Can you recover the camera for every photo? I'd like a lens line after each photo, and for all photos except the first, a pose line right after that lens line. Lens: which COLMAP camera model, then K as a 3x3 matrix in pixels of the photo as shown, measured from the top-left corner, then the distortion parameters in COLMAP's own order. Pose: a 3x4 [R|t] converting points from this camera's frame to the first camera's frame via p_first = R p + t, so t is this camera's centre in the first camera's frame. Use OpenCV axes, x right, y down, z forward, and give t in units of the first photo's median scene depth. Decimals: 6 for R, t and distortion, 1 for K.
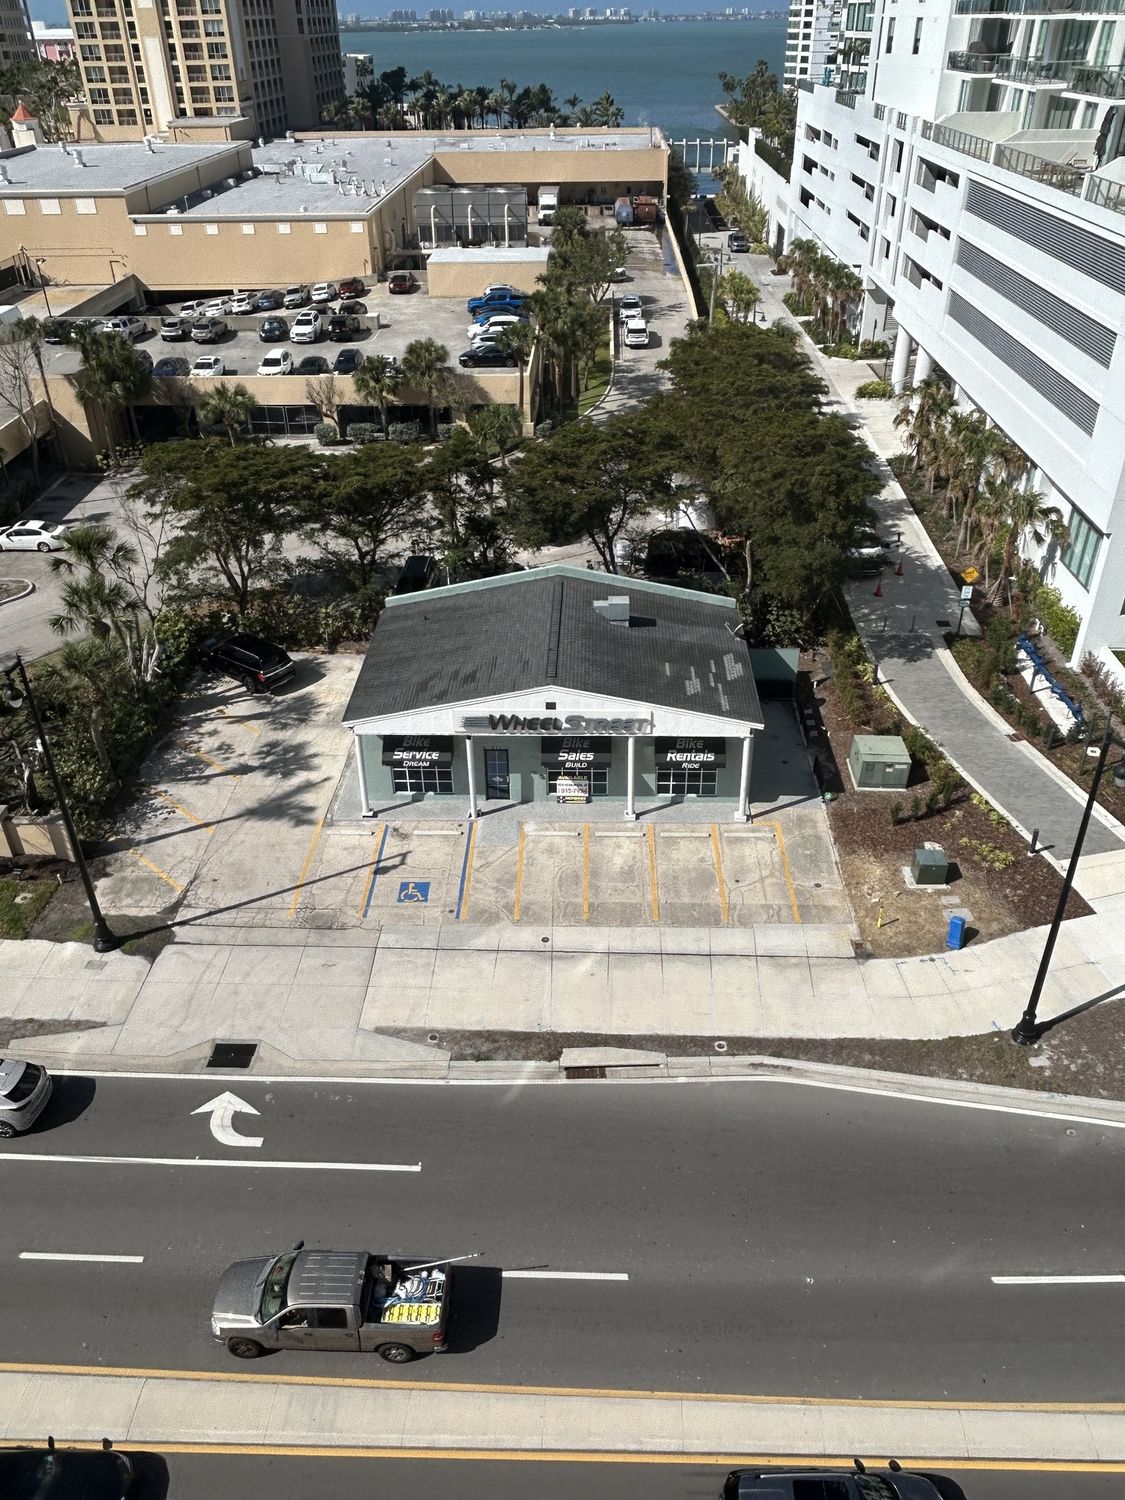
lens RADIAL K [[1124.1, 0, 560.5], [0, 1124.1, 752.1], [0, 0, 1]] dist [0.009229, -0.021825]
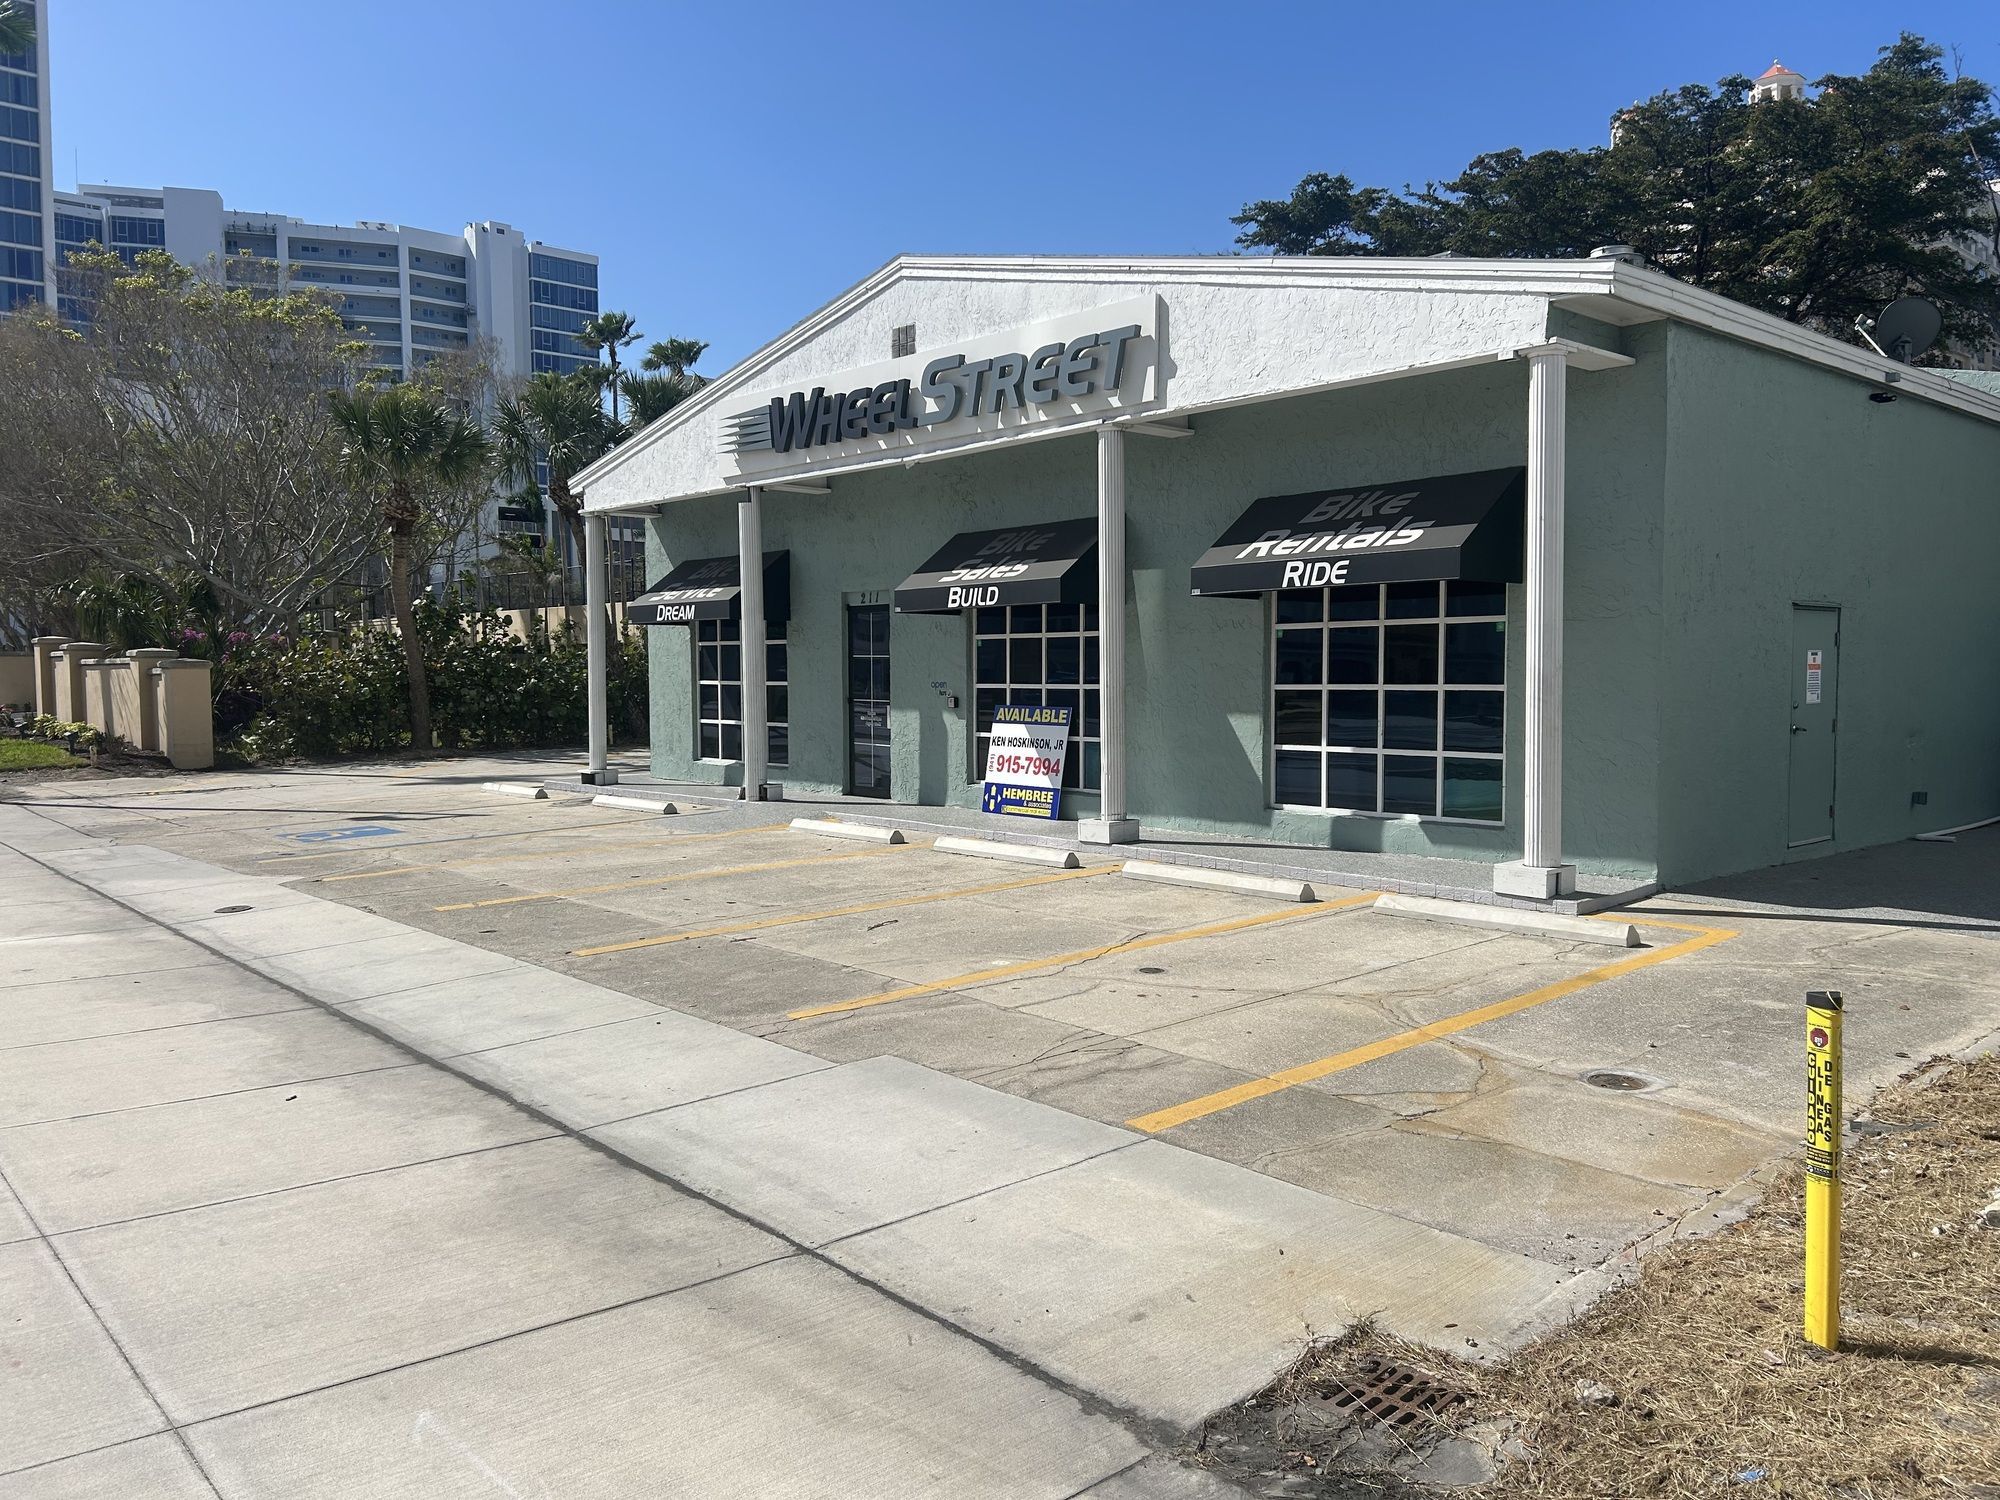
lens RADIAL K [[1519.0, 0, 994.5], [0, 1519.0, 750.9], [0, 0, 1]] dist [0.086353, 0.001912]
pose [[0.685753, 0.050729, -0.726064, 0.270156], [-0.406655, 0.854045, -0.324406, 0.151600], [0.603634, 0.517720, 0.606293, 0.745922]]
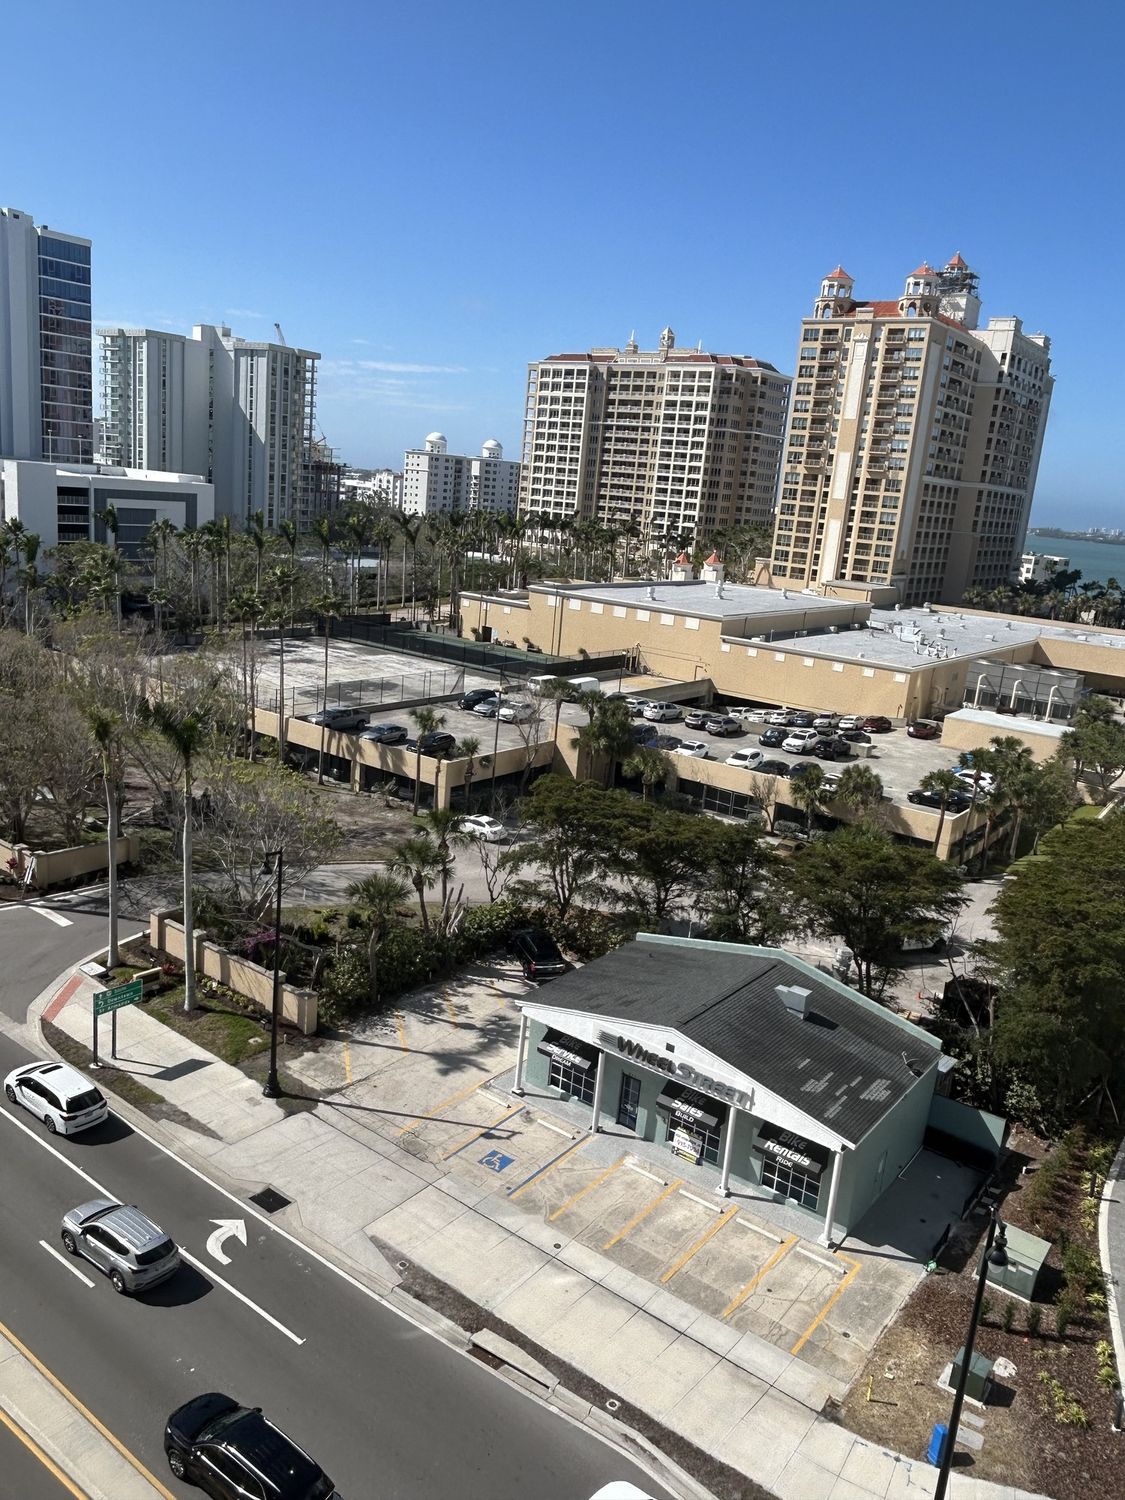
lens RADIAL K [[1124.1, 0, 554.6], [0, 1124.1, 750.2], [0, 0, 1]] dist [0.009229, -0.021825]
pose [[0.815770, 0.214864, -0.536985, 0.377681], [-0.394686, 0.885469, -0.245292, 0.013204], [0.422779, 0.412042, 0.807143, -0.033406]]
